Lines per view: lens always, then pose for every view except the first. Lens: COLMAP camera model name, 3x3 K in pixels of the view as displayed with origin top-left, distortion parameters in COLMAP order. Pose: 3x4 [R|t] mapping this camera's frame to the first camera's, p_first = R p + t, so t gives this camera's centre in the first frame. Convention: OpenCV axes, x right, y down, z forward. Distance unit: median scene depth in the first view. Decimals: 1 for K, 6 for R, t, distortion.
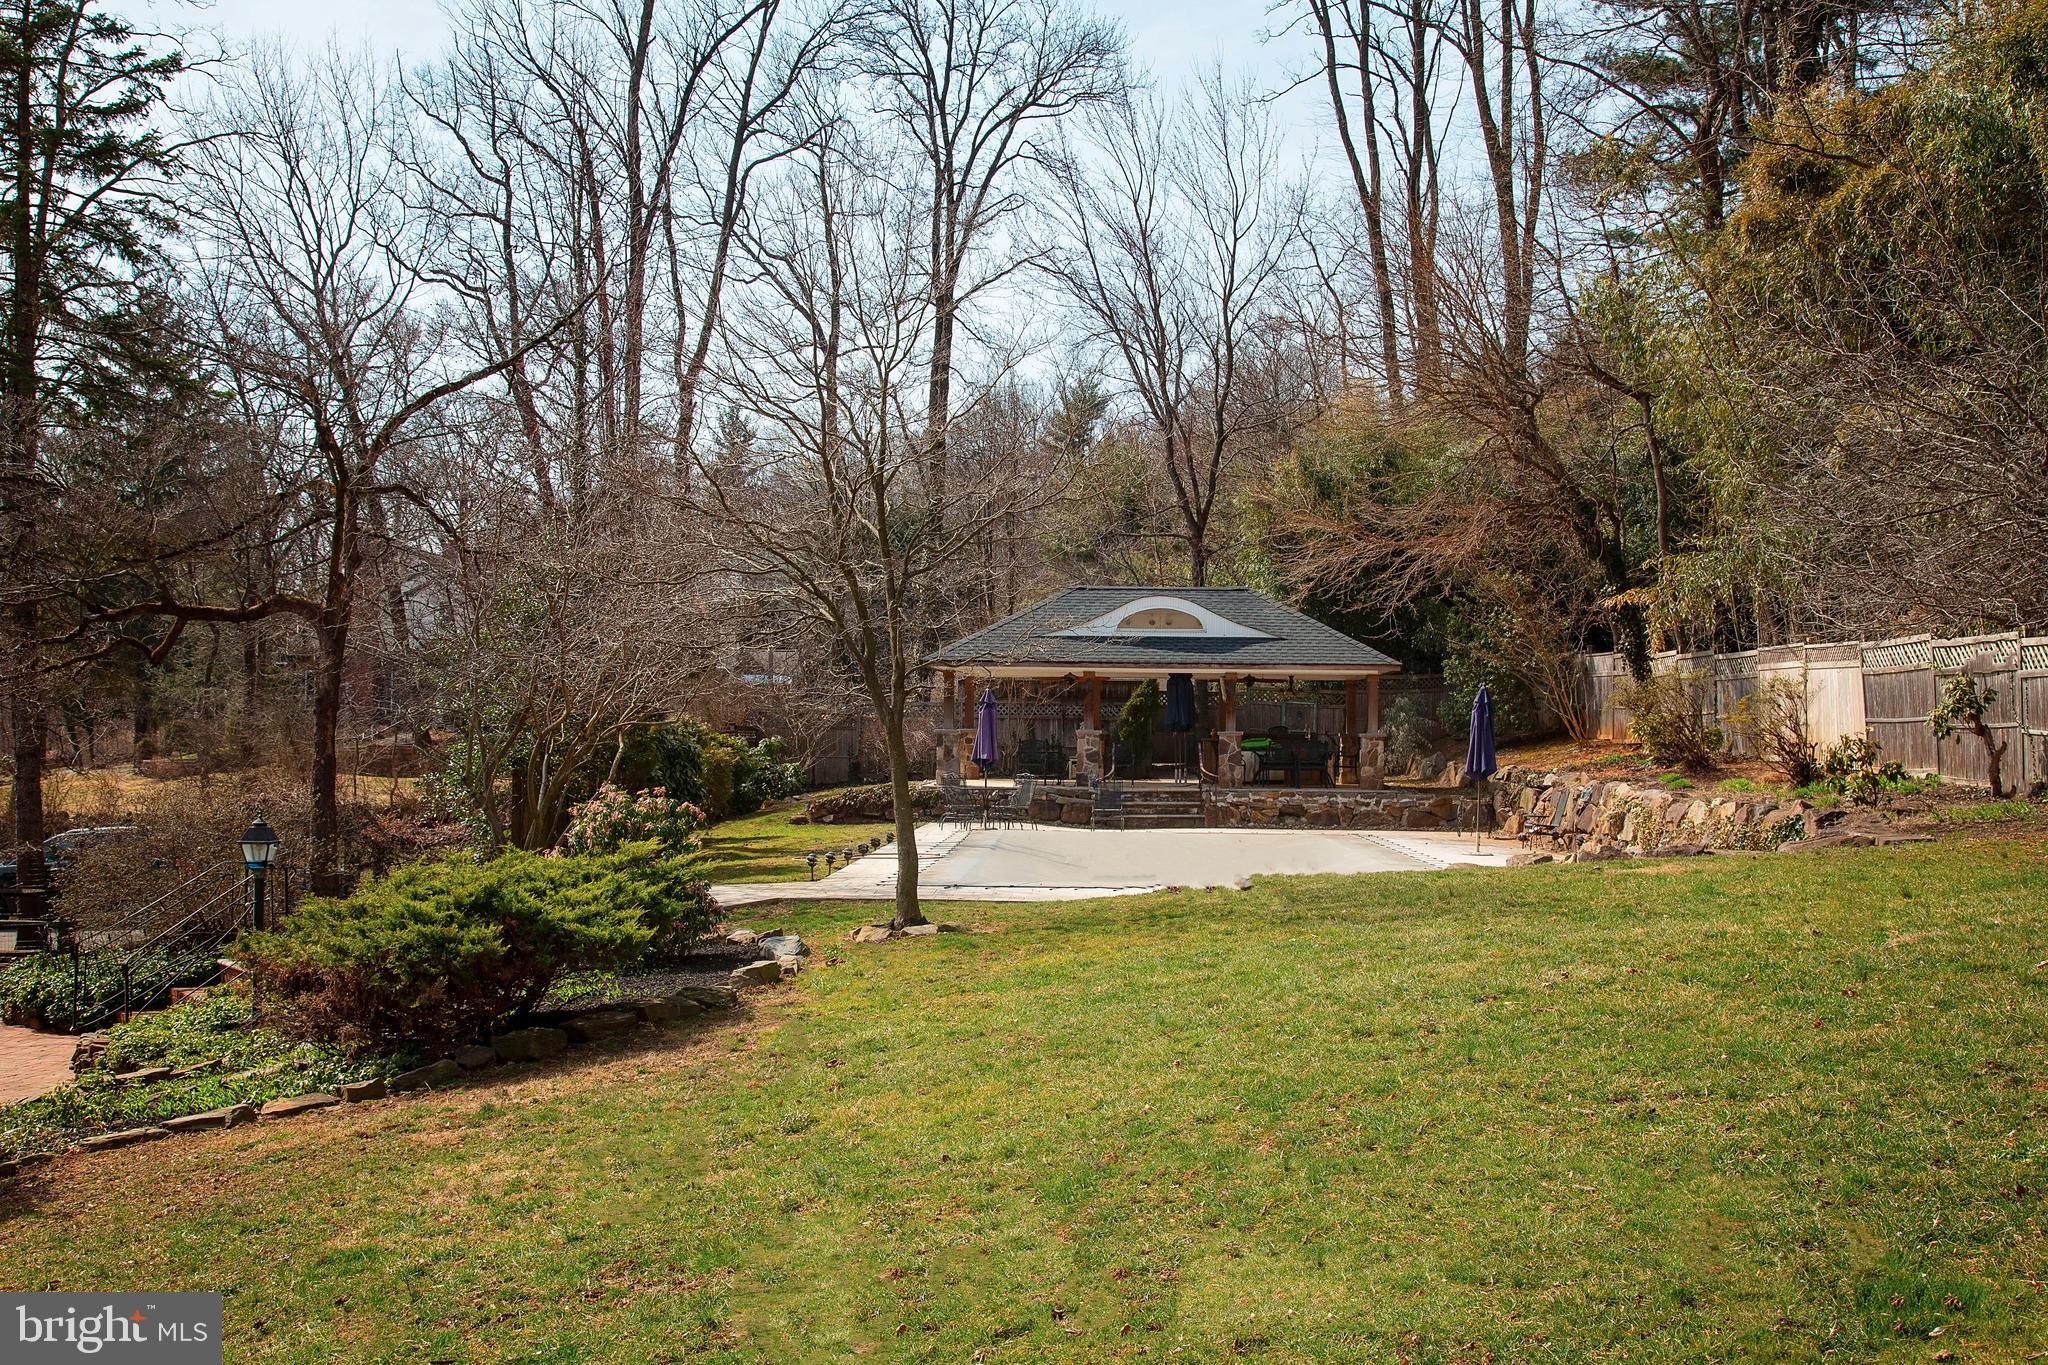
lens RADIAL K [[2164.8, 0, 1024.0], [0, 2164.8, 682.5], [0, 0, 1]] dist [0.073836, 0.000550]
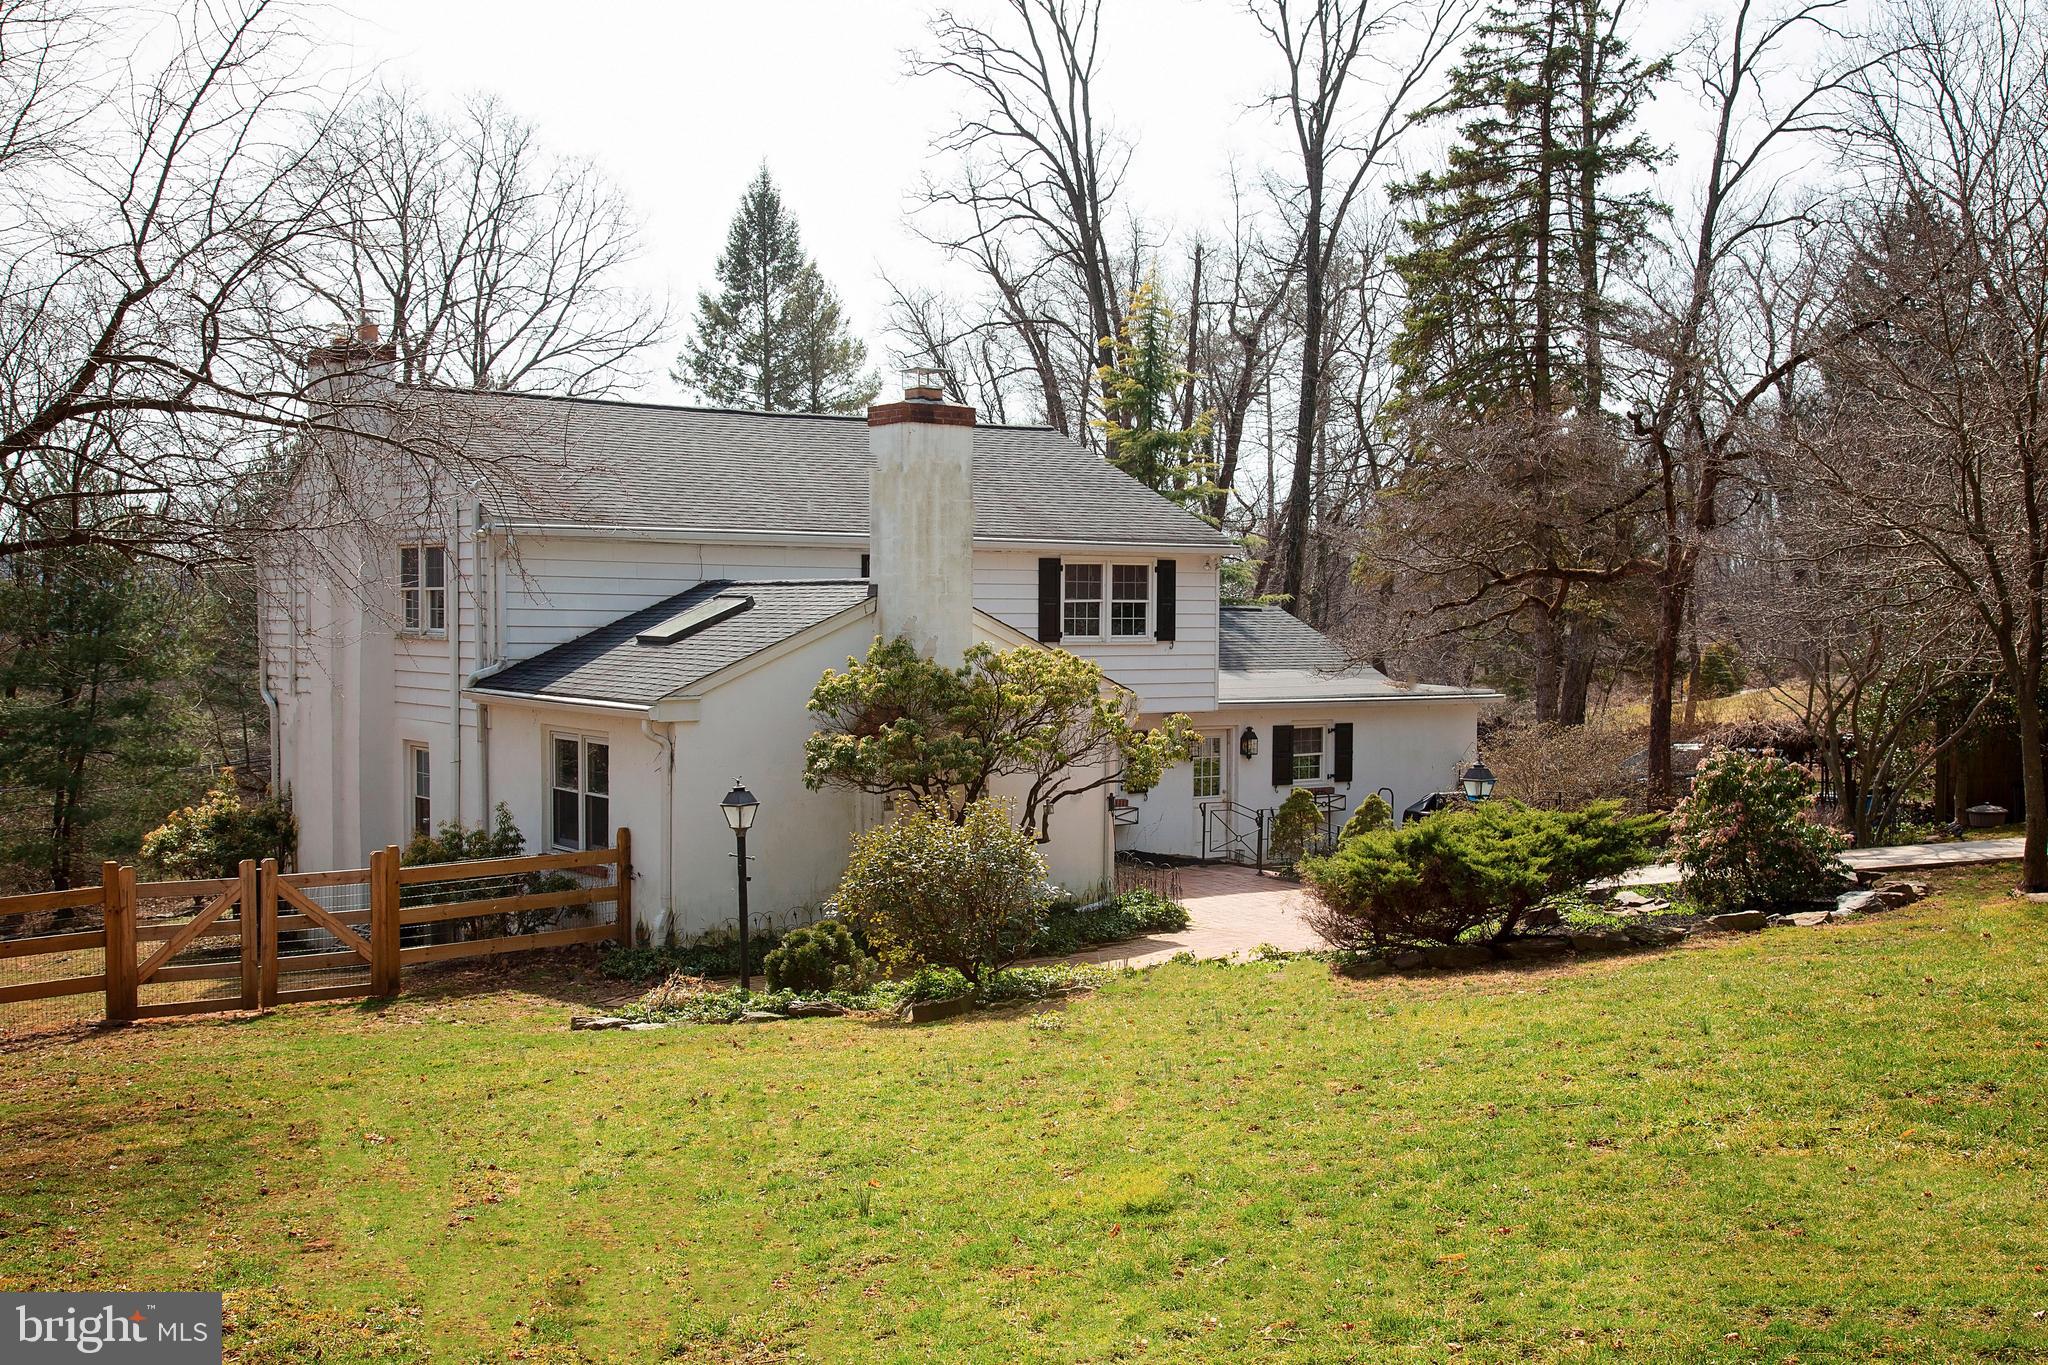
lens RADIAL K [[2252.4, 0, 1024.0], [0, 2252.4, 682.5], [0, 0, 1]] dist [0.025870, 0.183388]
pose [[0.695329, 0.012354, -0.718586, 0.219173], [0.021912, 0.999023, 0.038378, -0.021088], [0.718358, -0.042431, 0.694379, -0.042852]]
